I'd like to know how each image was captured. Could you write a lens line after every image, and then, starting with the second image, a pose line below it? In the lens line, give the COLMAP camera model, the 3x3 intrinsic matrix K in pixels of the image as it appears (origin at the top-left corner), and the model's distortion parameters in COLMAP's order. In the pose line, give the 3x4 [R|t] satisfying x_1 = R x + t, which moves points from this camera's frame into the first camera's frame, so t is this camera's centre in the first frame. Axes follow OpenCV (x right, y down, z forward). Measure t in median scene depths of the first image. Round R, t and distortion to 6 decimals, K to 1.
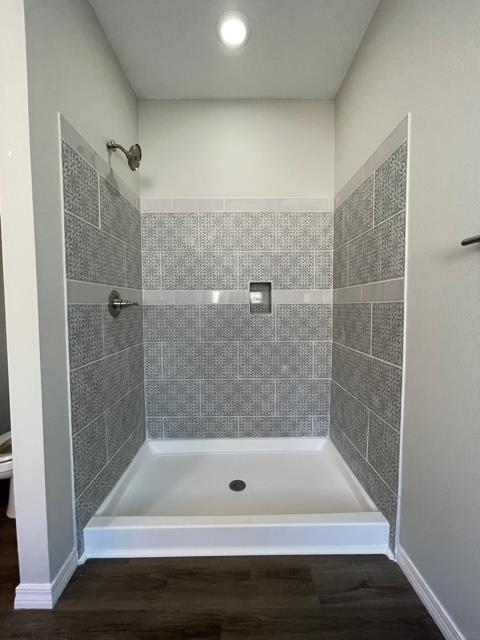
lens RADIAL K [[257.3, 0, 240.8], [0, 257.3, 318.2], [0, 0, 1]] dist [-0.002364, -0.000444]
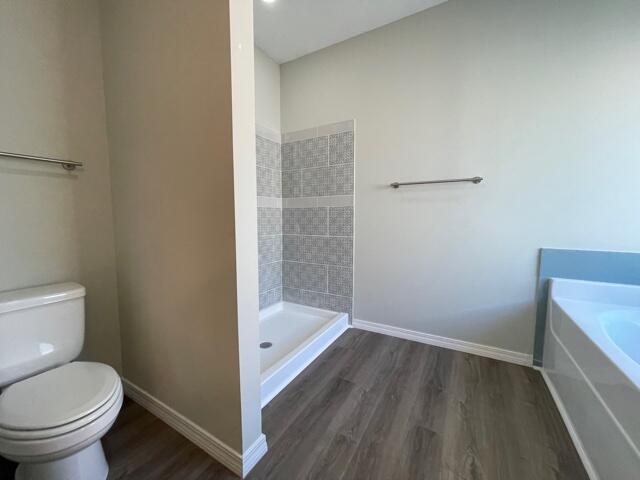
lens RADIAL K [[257.3, 0, 318.3], [0, 257.3, 238.8], [0, 0, 1]] dist [-0.002364, -0.000444]
pose [[0.515473, -0.078630, 0.853291, -1.018532], [0.046184, 0.996883, 0.063962, 0.042381], [-0.855661, 0.006438, 0.517497, 0.099414]]
